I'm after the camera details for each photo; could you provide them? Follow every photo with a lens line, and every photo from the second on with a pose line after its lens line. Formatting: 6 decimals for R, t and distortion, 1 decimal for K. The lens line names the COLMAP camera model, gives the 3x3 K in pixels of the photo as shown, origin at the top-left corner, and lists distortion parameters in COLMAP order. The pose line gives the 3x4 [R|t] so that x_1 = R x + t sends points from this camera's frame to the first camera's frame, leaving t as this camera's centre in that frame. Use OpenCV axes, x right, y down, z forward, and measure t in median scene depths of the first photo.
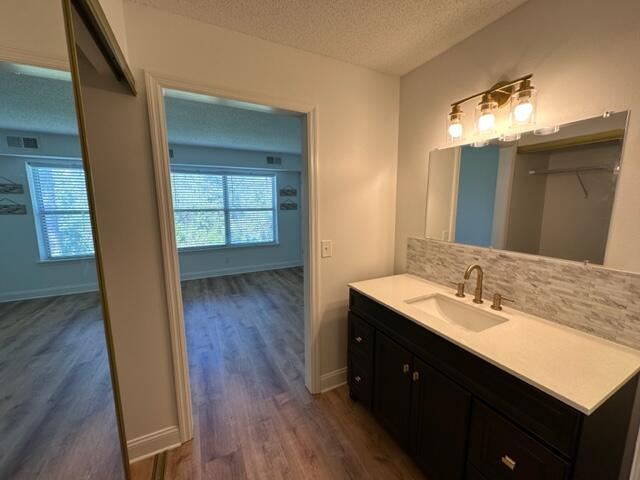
lens RADIAL K [[254.9, 0, 319.2], [0, 254.9, 238.8], [0, 0, 1]] dist [-0.000454, -0.000349]
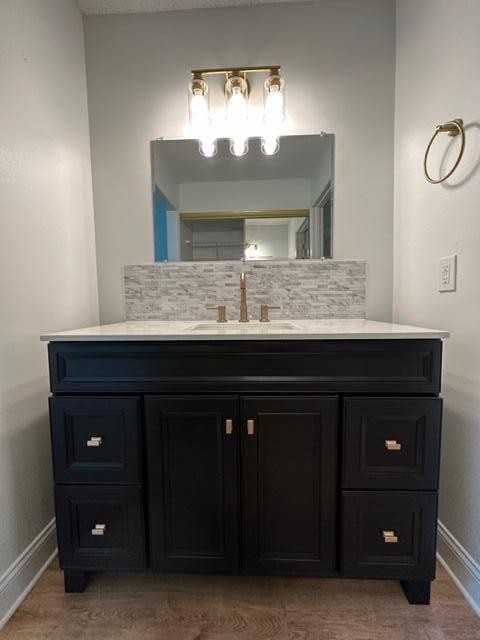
lens RADIAL K [[254.9, 0, 240.1], [0, 254.9, 320.8], [0, 0, 1]] dist [-0.000454, -0.000349]
pose [[0.479915, -0.059193, 0.875316, -0.104468], [0.136028, 0.990676, -0.007587, 0.202022], [-0.866705, 0.122709, 0.483492, 0.483951]]
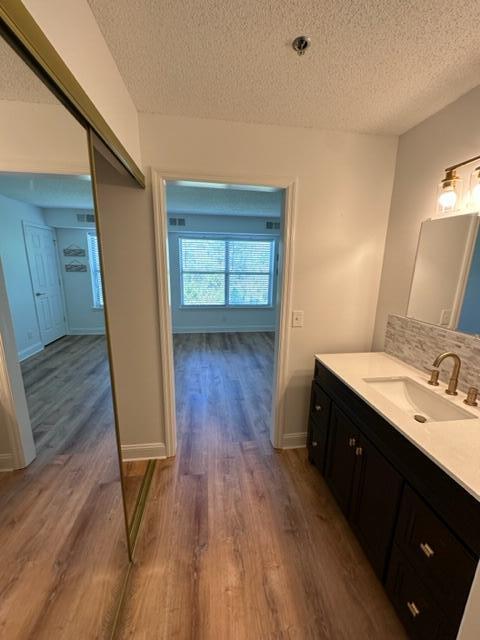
lens RADIAL K [[254.9, 0, 239.0], [0, 254.9, 318.2], [0, 0, 1]] dist [-0.000454, -0.000349]
pose [[0.944753, 0.089307, -0.315383, 0.137163], [-0.067383, 0.994533, 0.079774, -0.032110], [0.320783, -0.054115, 0.945605, -0.070992]]
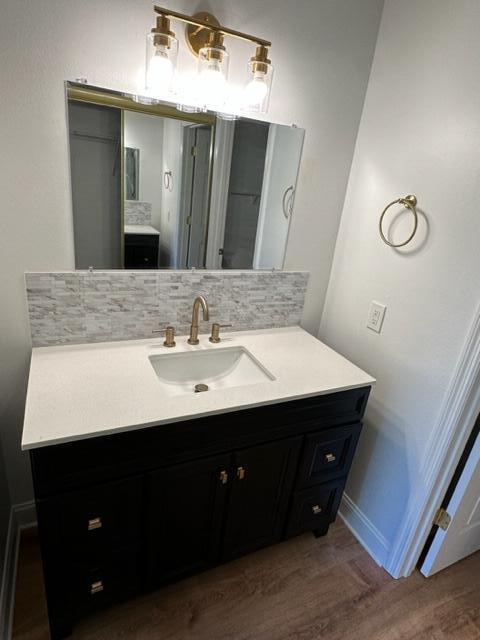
lens RADIAL K [[364.6, 0, 234.7], [0, 364.6, 318.6], [0, 0, 1]] dist [0.004682, -0.000904]
pose [[0.028515, -0.352925, 0.935217, -0.301983], [0.035694, 0.935360, 0.351891, -0.161301], [-0.998956, 0.023348, 0.039269, 0.671720]]
